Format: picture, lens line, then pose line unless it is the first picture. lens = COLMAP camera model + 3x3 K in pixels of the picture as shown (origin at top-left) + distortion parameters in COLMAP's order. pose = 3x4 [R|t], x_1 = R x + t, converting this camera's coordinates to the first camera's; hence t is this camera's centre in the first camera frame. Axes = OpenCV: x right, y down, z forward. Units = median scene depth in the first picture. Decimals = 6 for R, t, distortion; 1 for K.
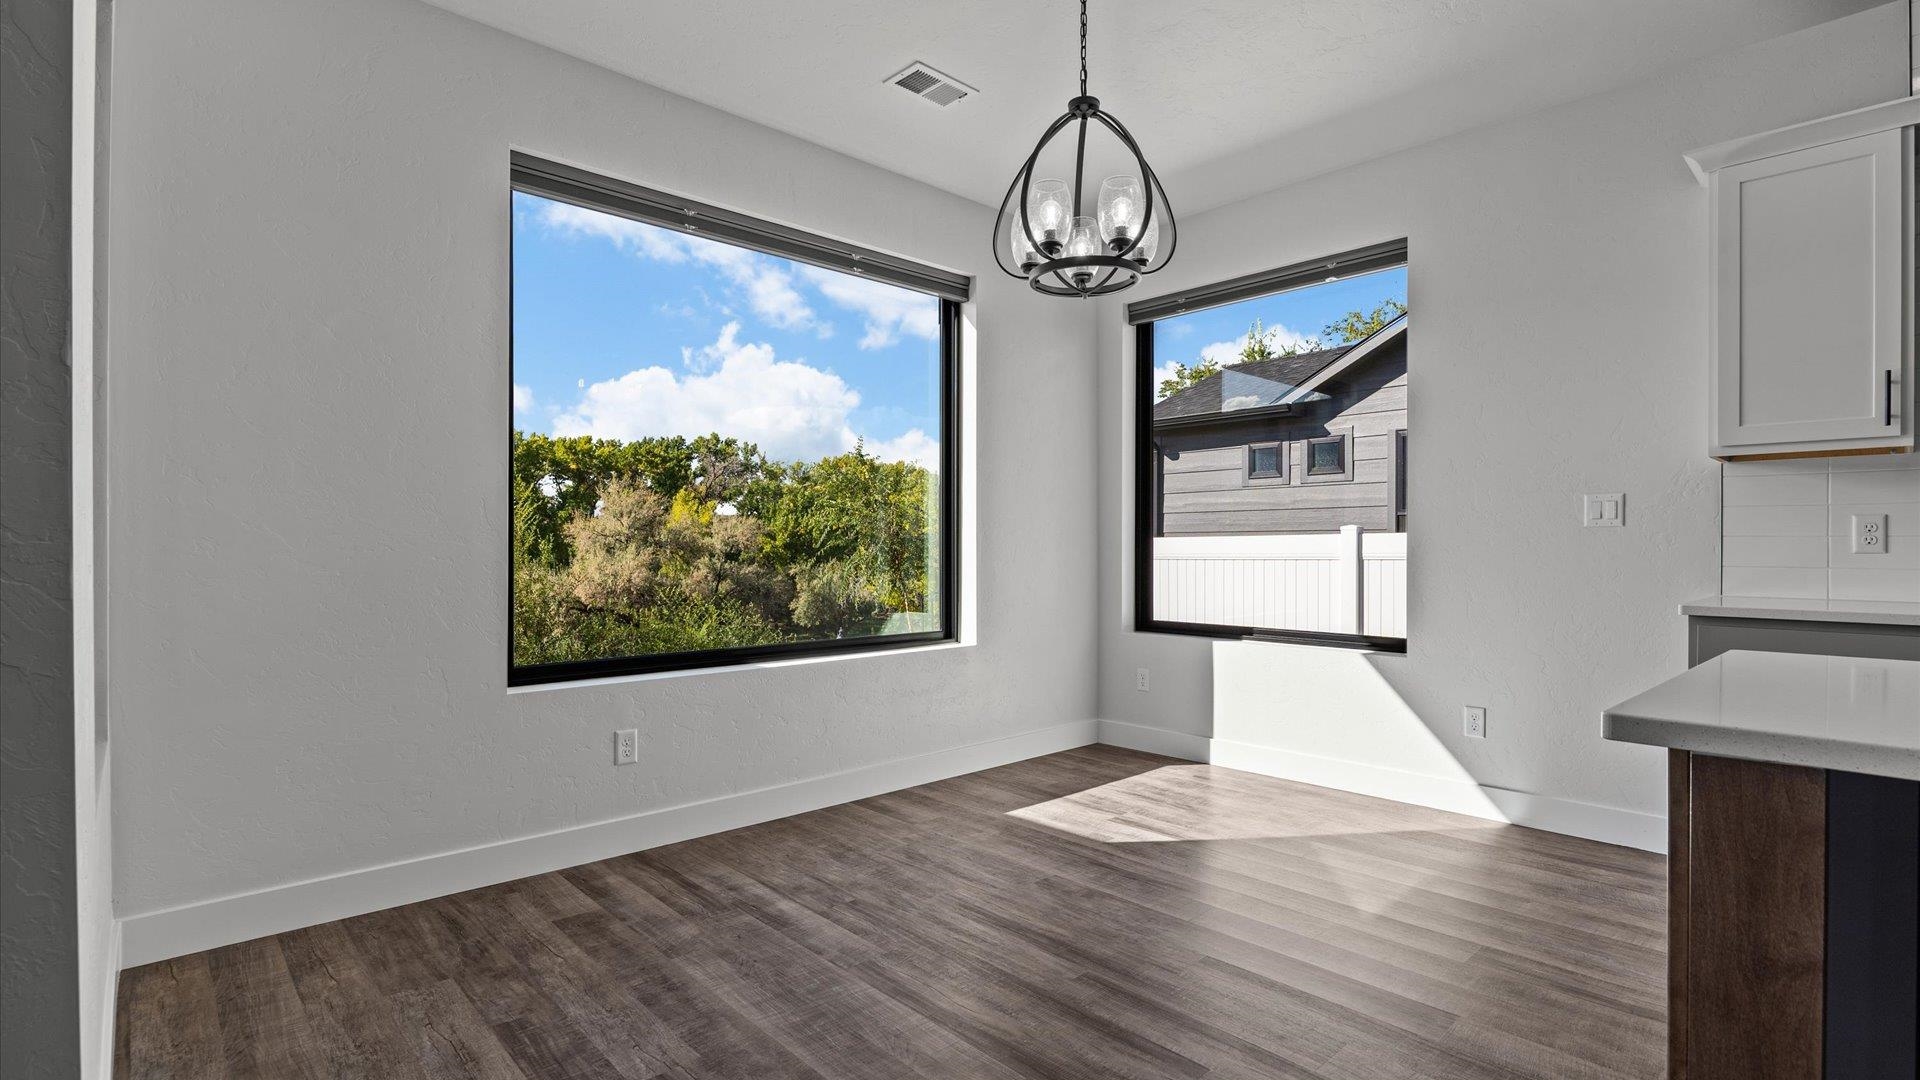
lens RADIAL K [[887.0, 0, 960.0], [0, 887.0, 540.0], [0, 0, 1]] dist [-0.016061, 0.000561]
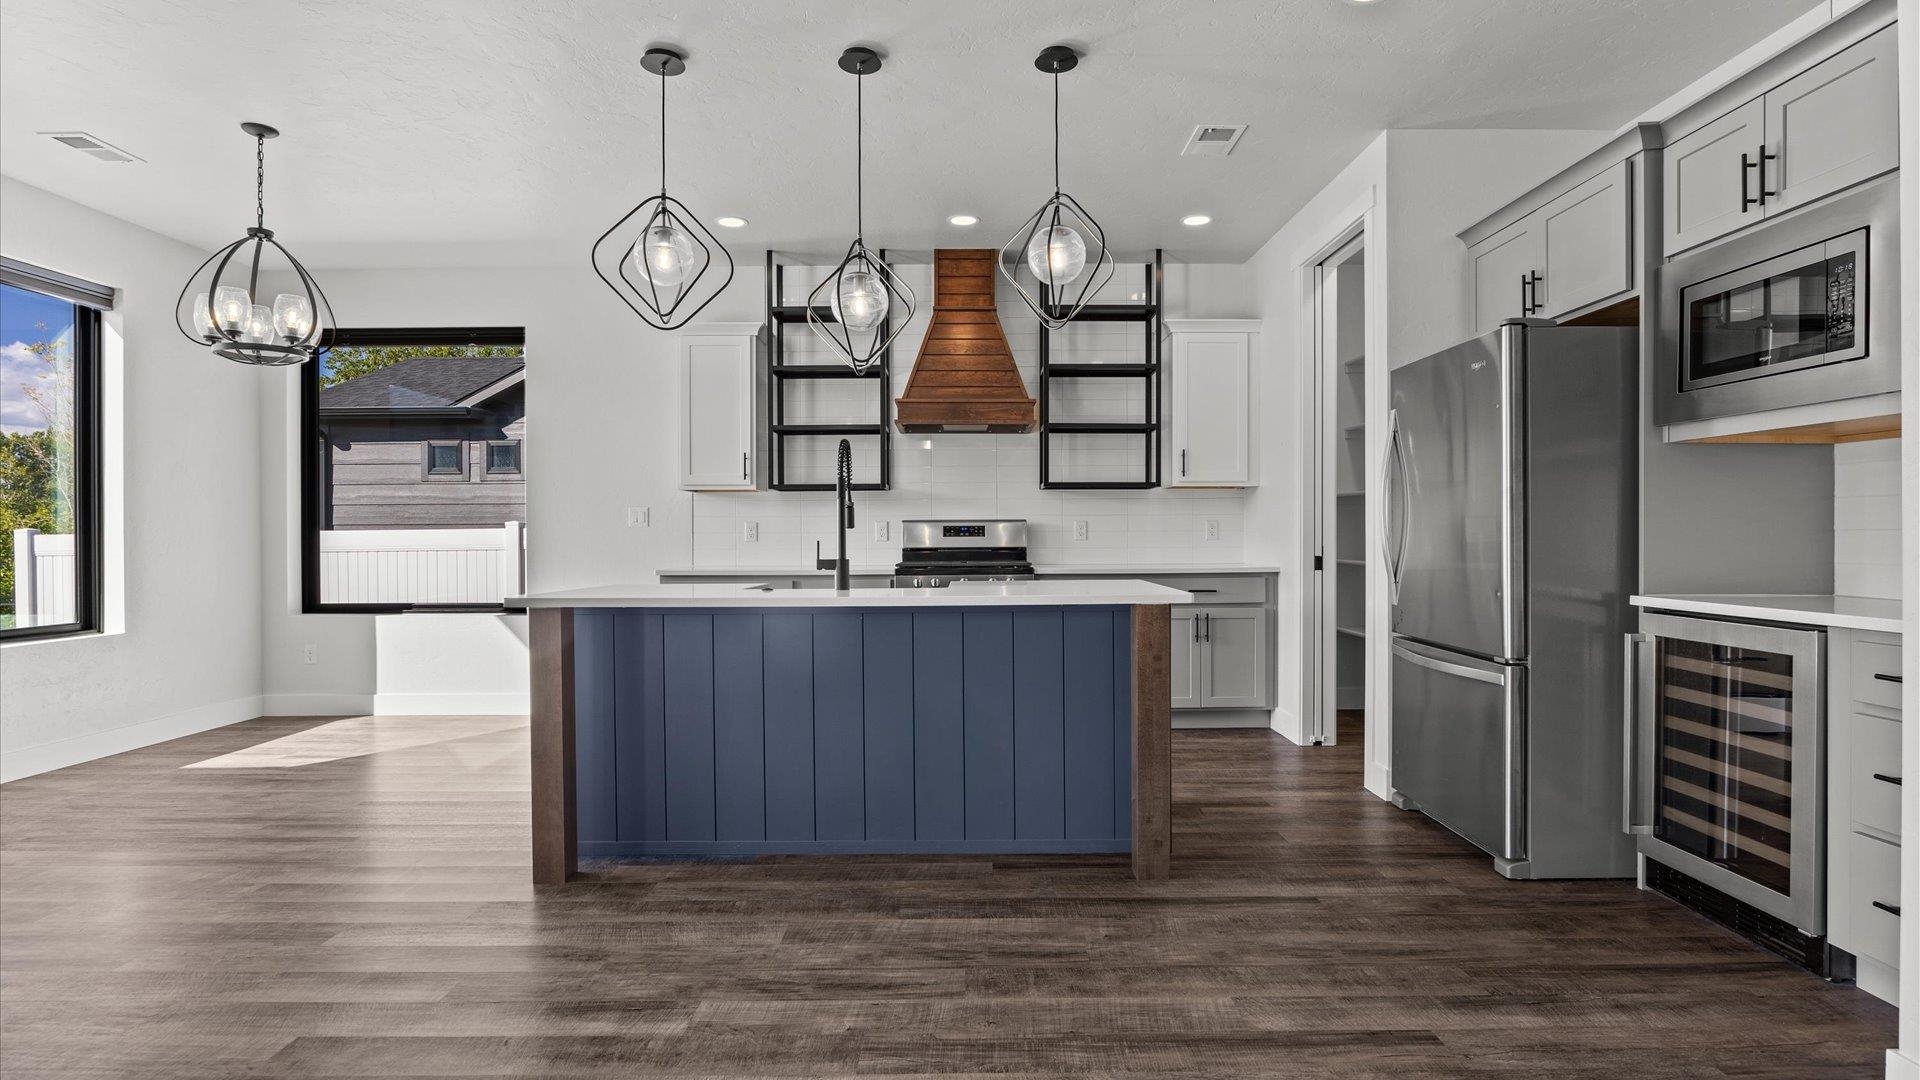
lens RADIAL K [[917.5, 0, 963.2], [0, 917.5, 541.3], [0, 0, 1]] dist [-0.011362, 0.000114]
pose [[0.676133, -0.008112, 0.736735, -0.098658], [-0.000803, 0.999931, 0.011747, -0.006910], [-0.736779, -0.008534, 0.676079, -0.458217]]
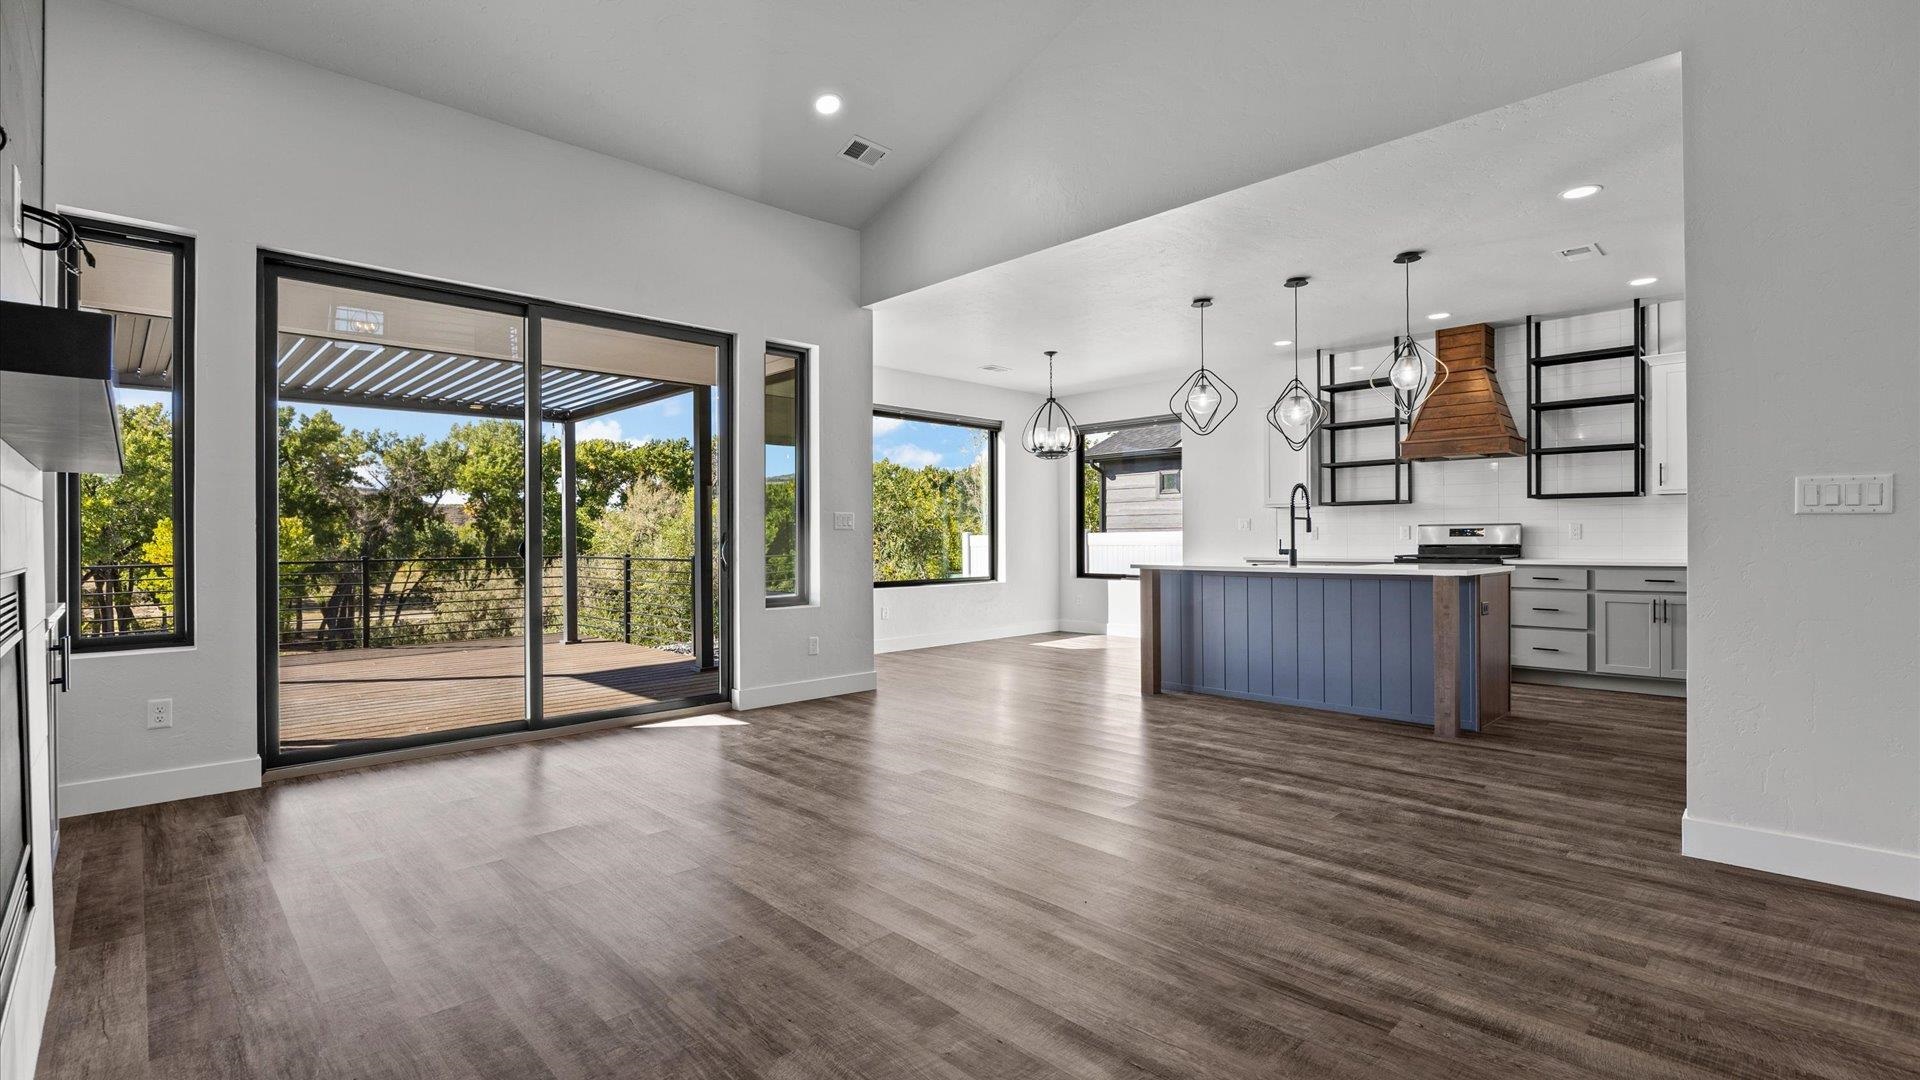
lens RADIAL K [[852.5, 0, 960.0], [0, 852.5, 540.0], [0, 0, 1]] dist [-0.016489, 0.000028]
pose [[0.999596, -0.005661, 0.027860, -0.151334], [0.005379, 0.999934, 0.010171, -0.012810], [-0.027916, -0.010017, 0.999560, -1.132404]]
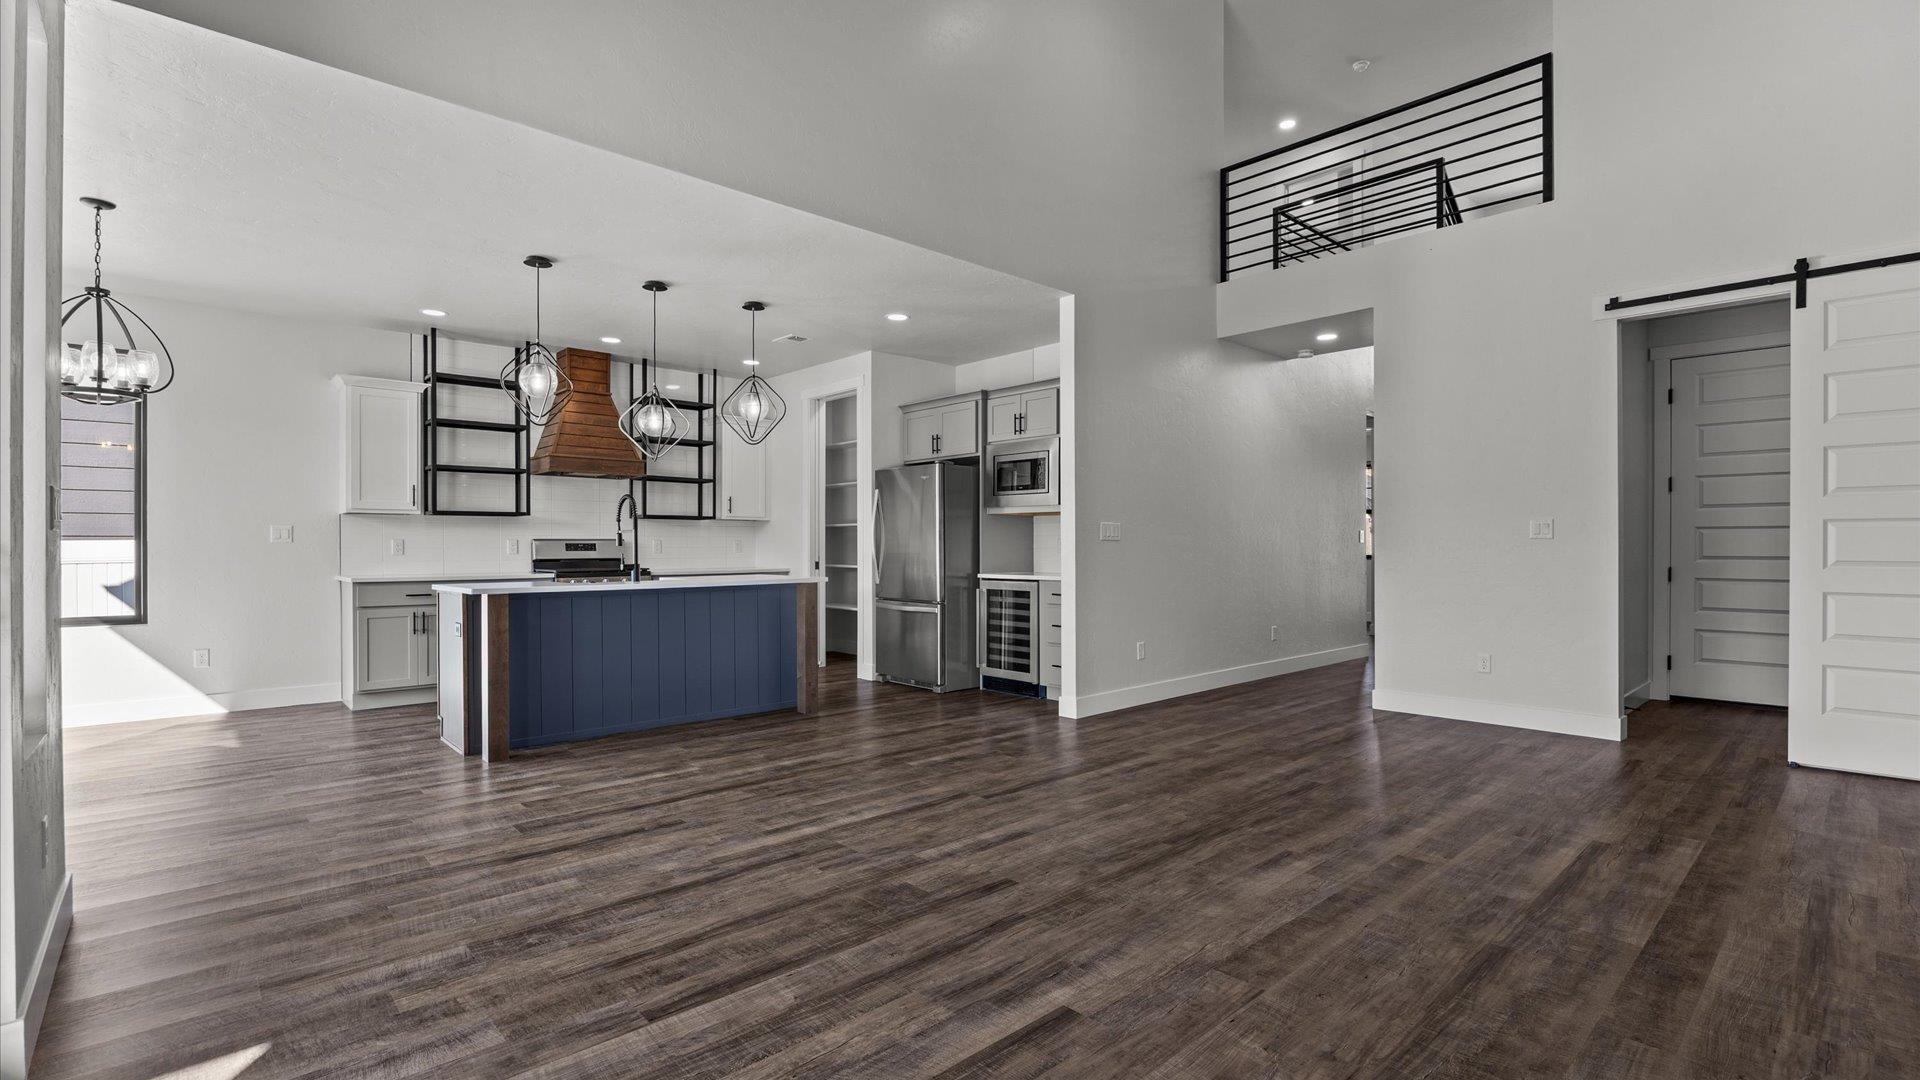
lens RADIAL K [[875.4, 0, 960.2], [0, 875.4, 550.0], [0, 0, 1]] dist [-0.016288, 0.000199]
pose [[-0.000852, -0.002338, 0.999997, -0.836346], [-0.004634, 0.999987, 0.002335, -0.007724], [-0.999989, -0.004632, -0.000863, -0.343231]]
